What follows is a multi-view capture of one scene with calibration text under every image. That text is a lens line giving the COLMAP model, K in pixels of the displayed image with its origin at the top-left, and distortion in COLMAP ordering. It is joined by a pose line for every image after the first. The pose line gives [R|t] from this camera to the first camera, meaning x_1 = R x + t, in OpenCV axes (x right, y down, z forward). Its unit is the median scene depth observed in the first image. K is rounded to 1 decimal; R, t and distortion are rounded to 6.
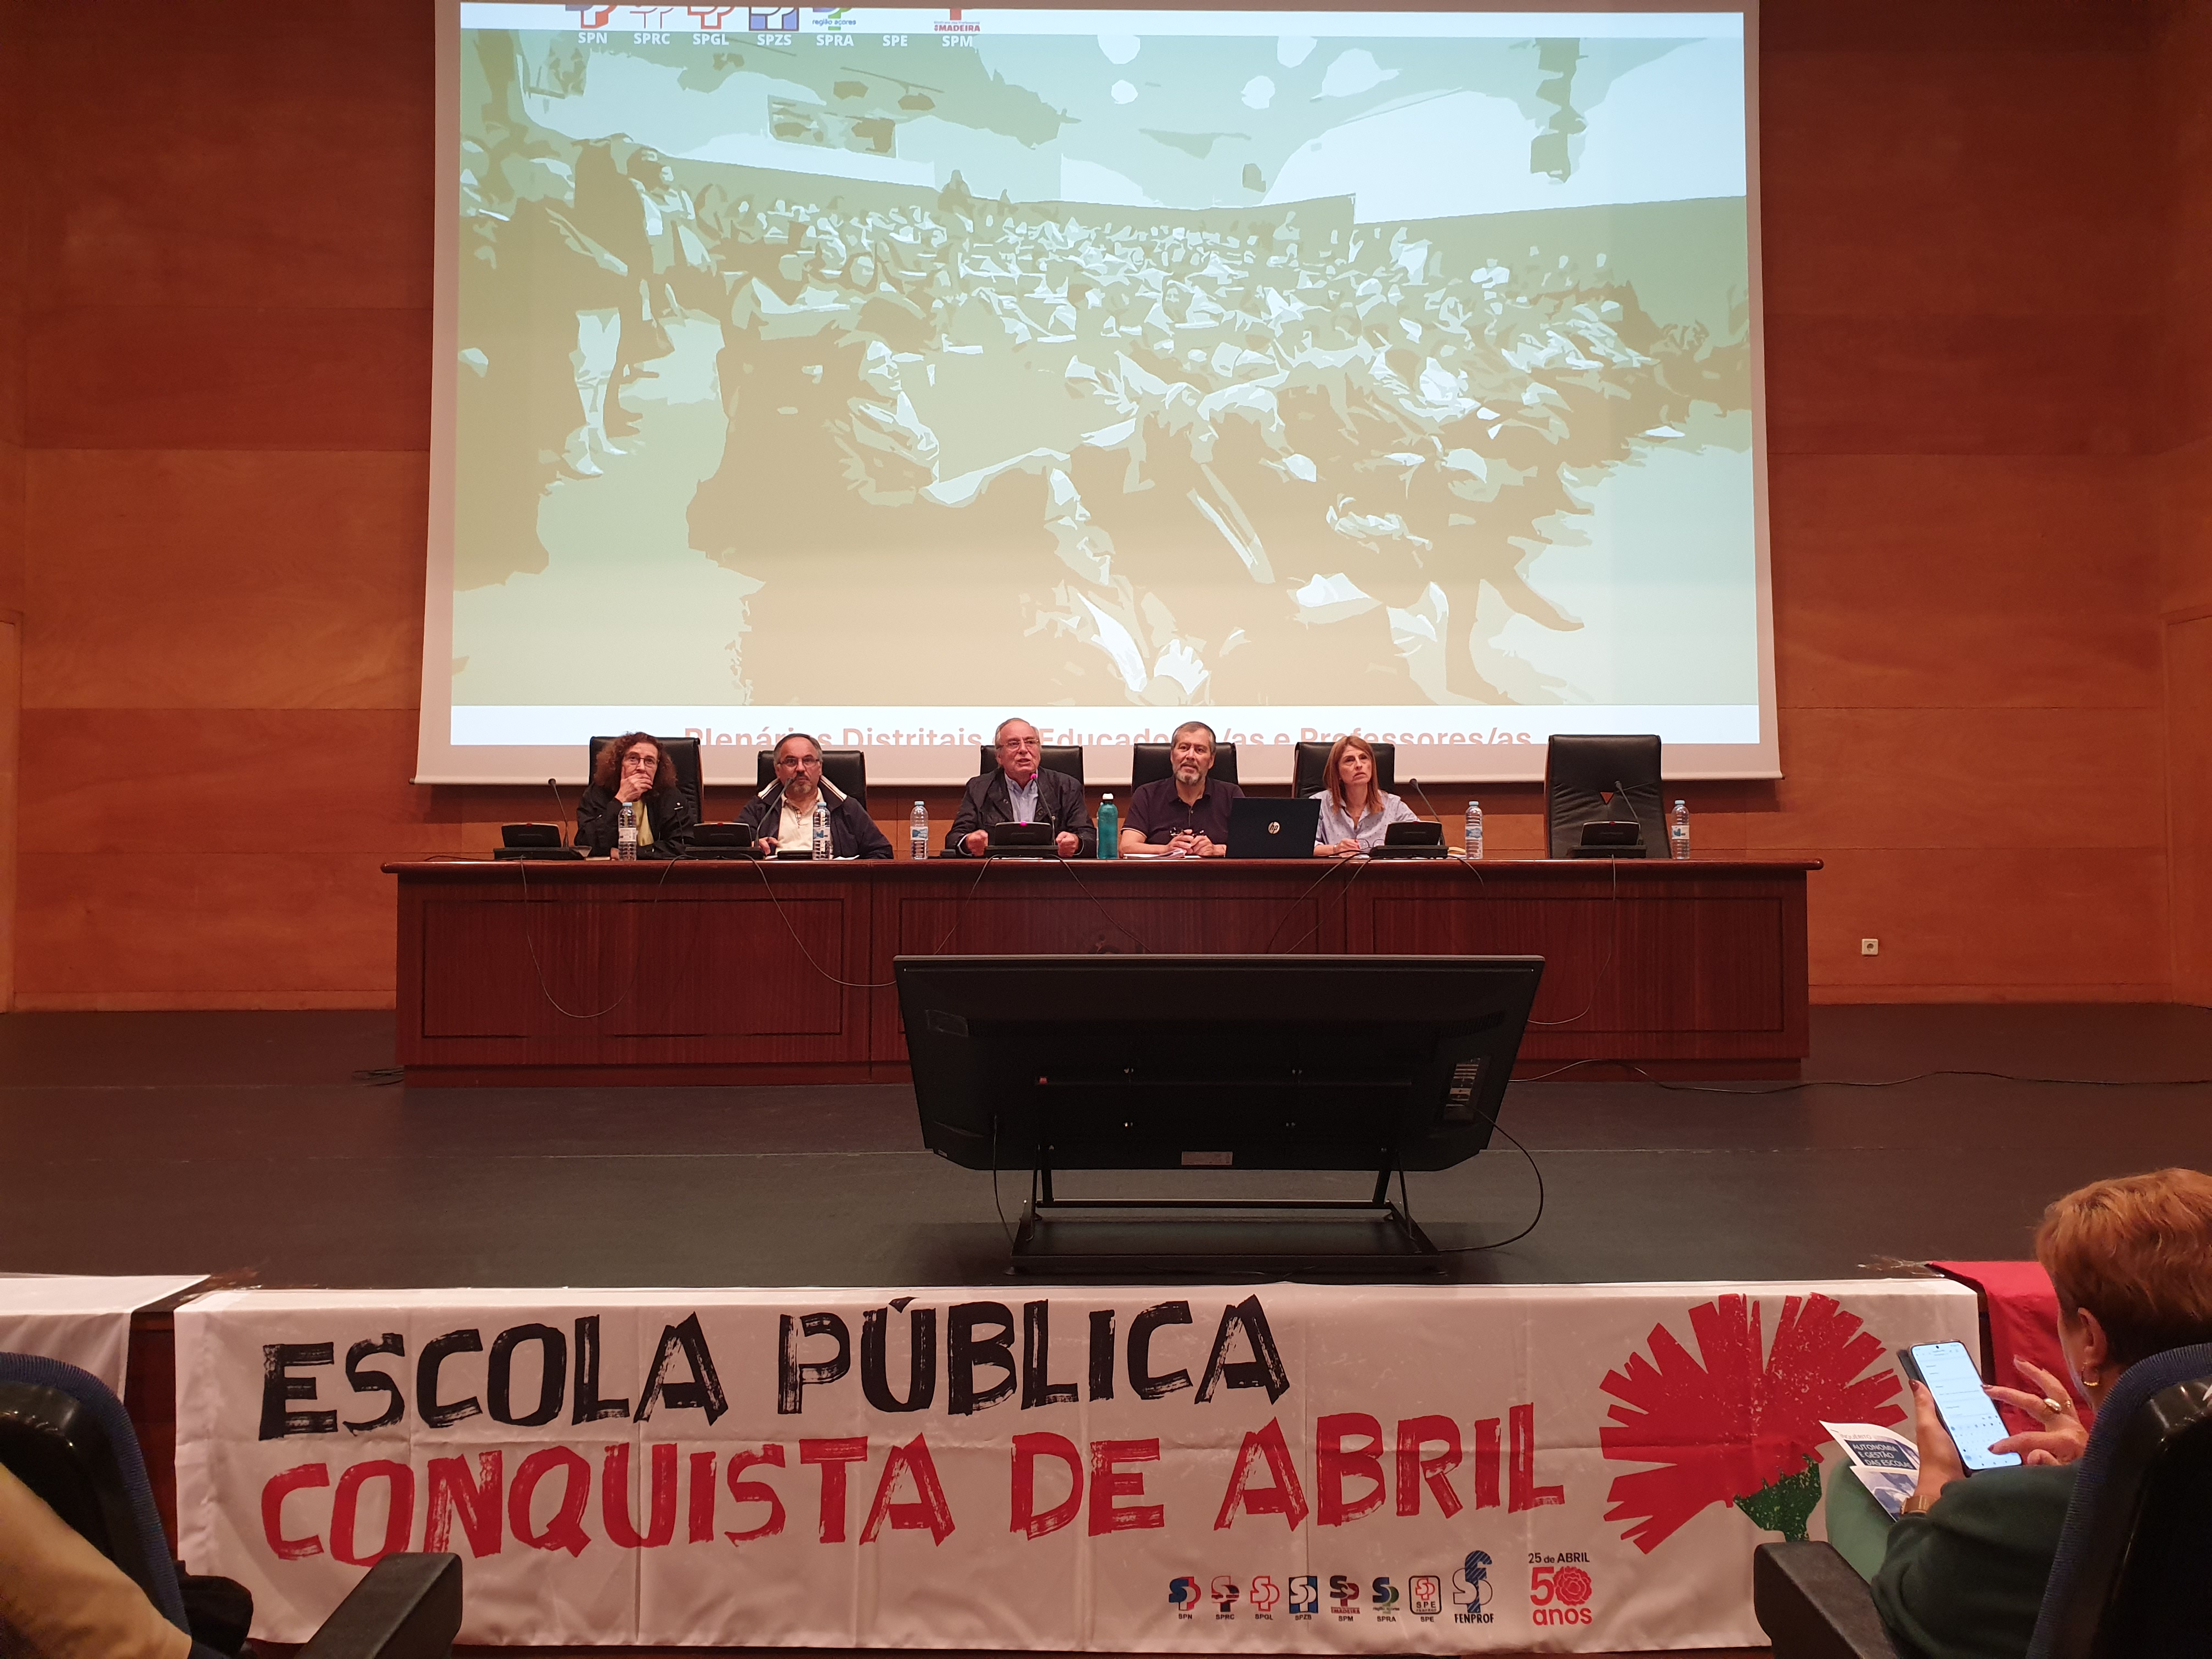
lens RADIAL K [[1697.8, 0, 1154.7], [0, 1697.8, 814.1], [0, 0, 1]] dist [0.010272, 0.001086]
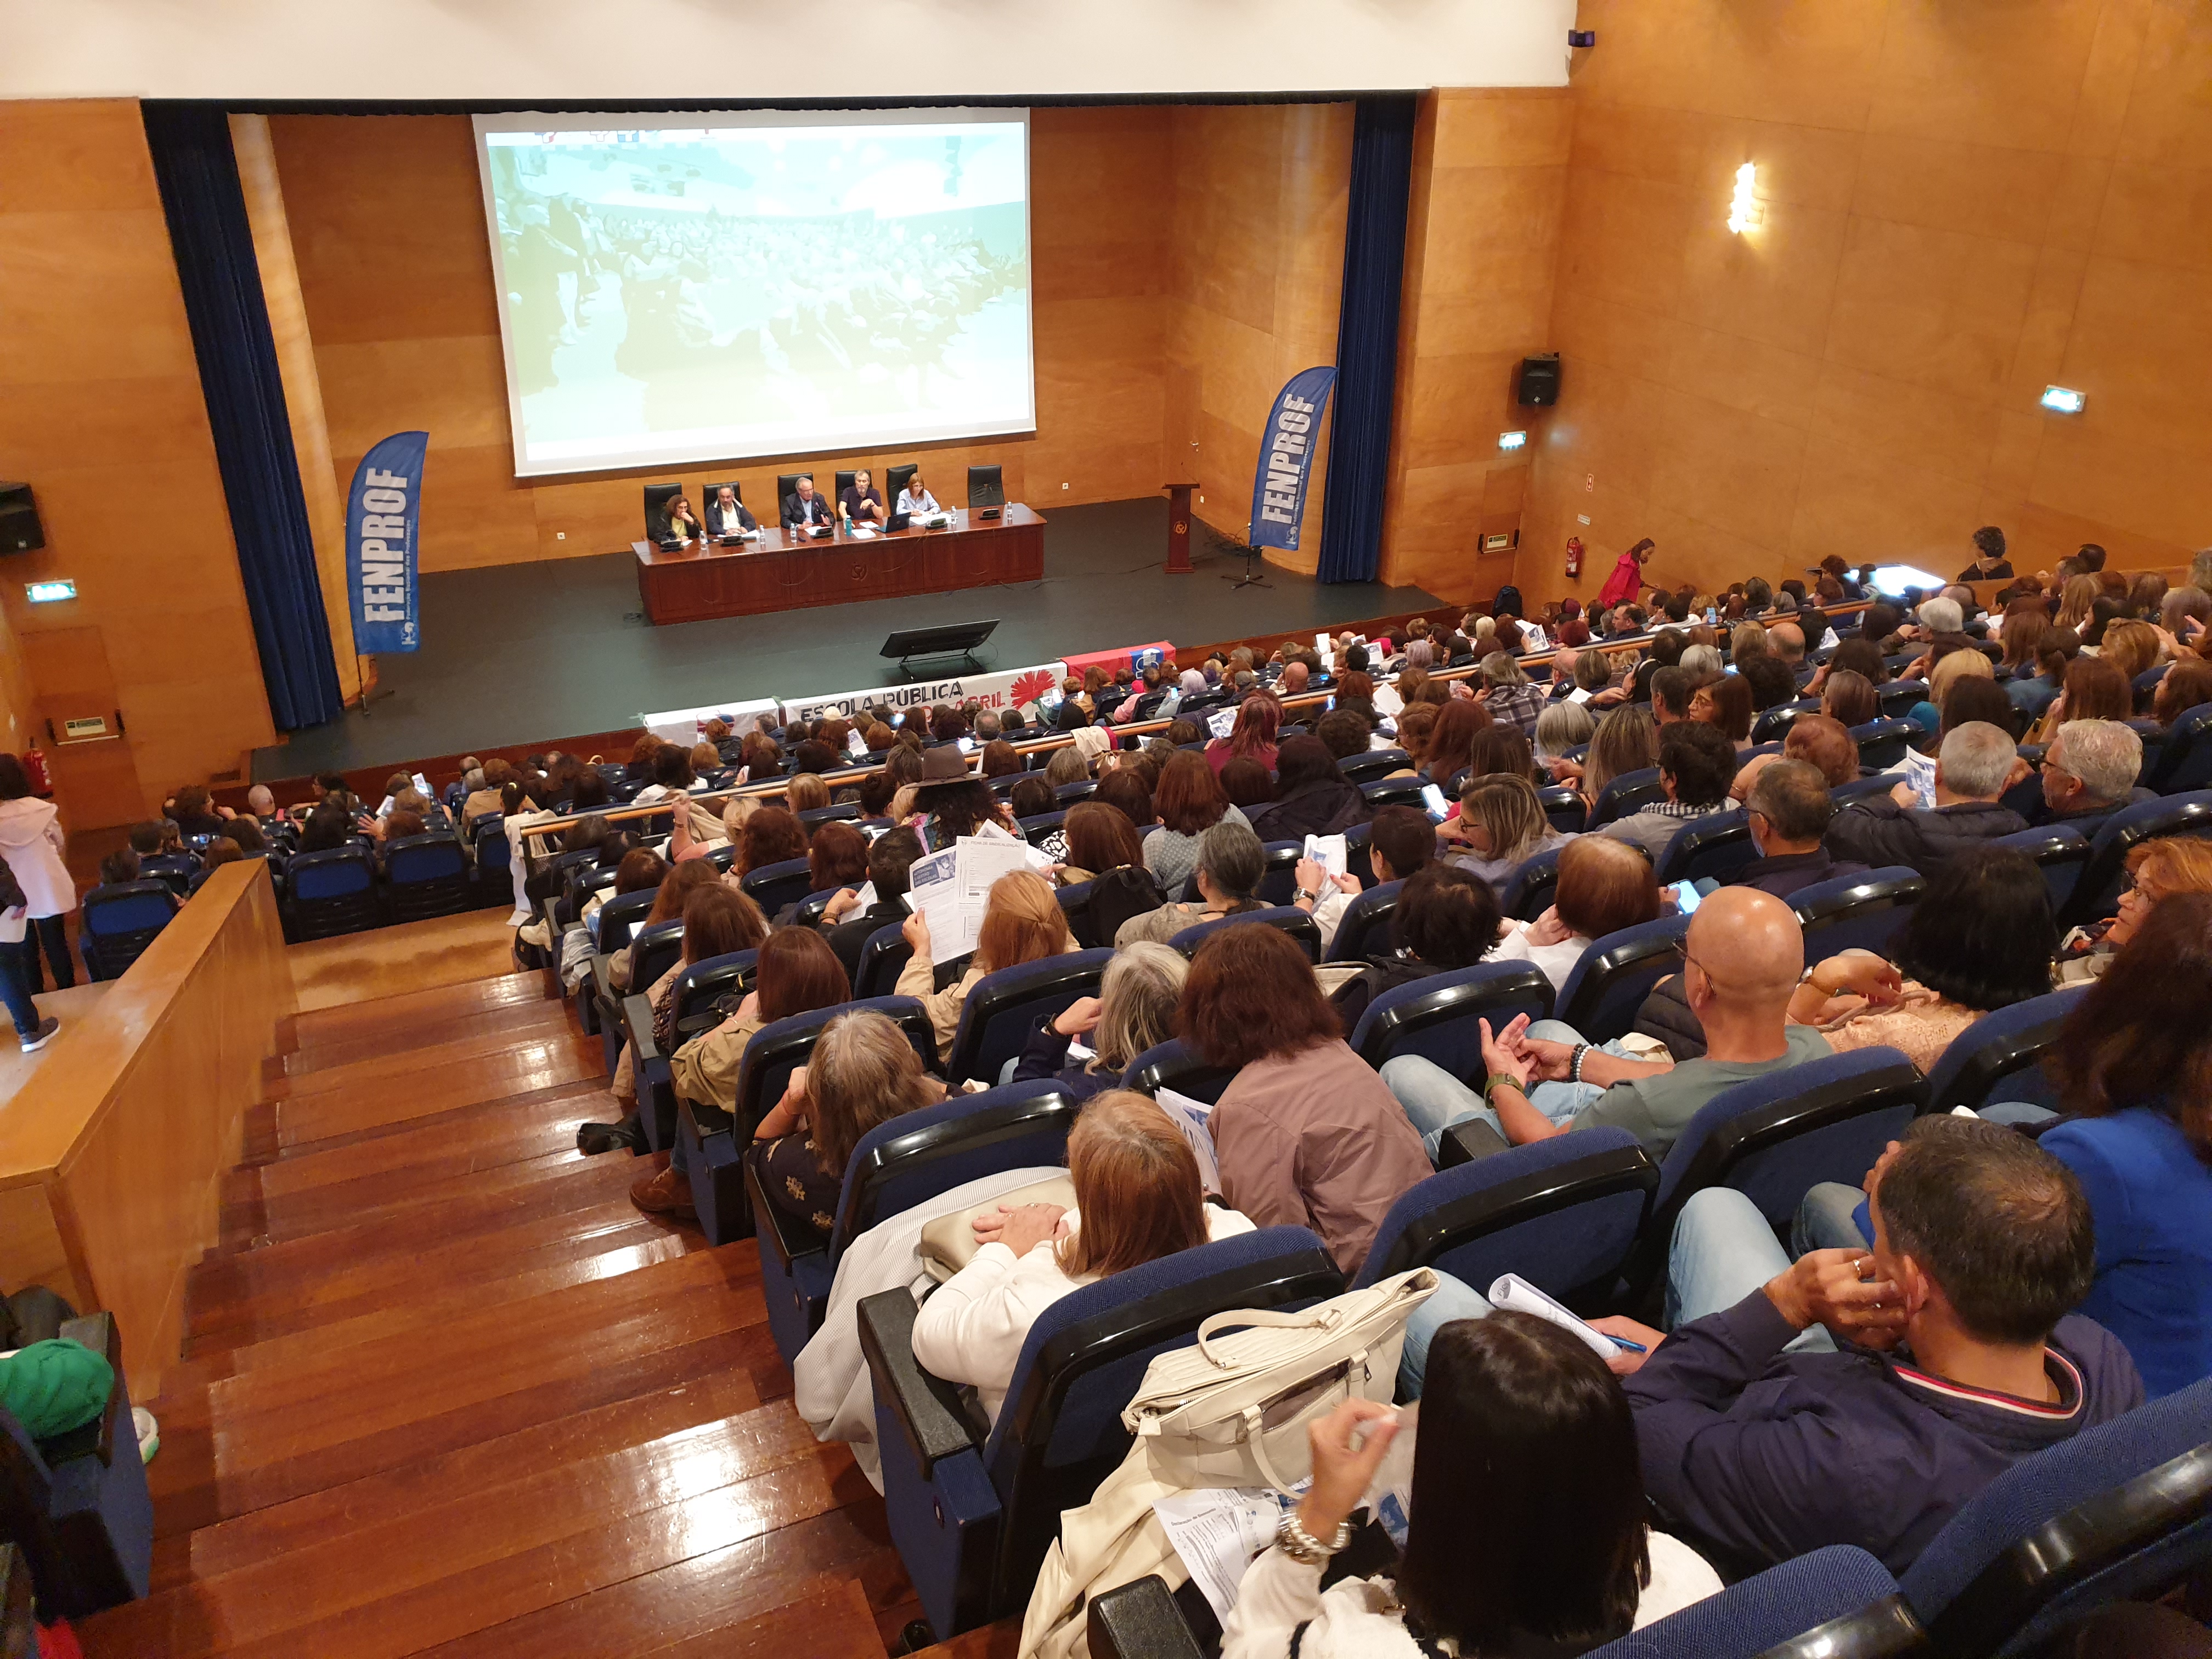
lens RADIAL K [[1697.8, 0, 1107.0], [0, 1697.8, 827.1], [0, 0, 1]] dist [0.010272, 0.001086]
pose [[0.923277, -0.160839, 0.348841, -0.578462], [-0.026480, 0.879314, 0.475506, -0.758018], [-0.383221, -0.448261, 0.807591, -1.527761]]
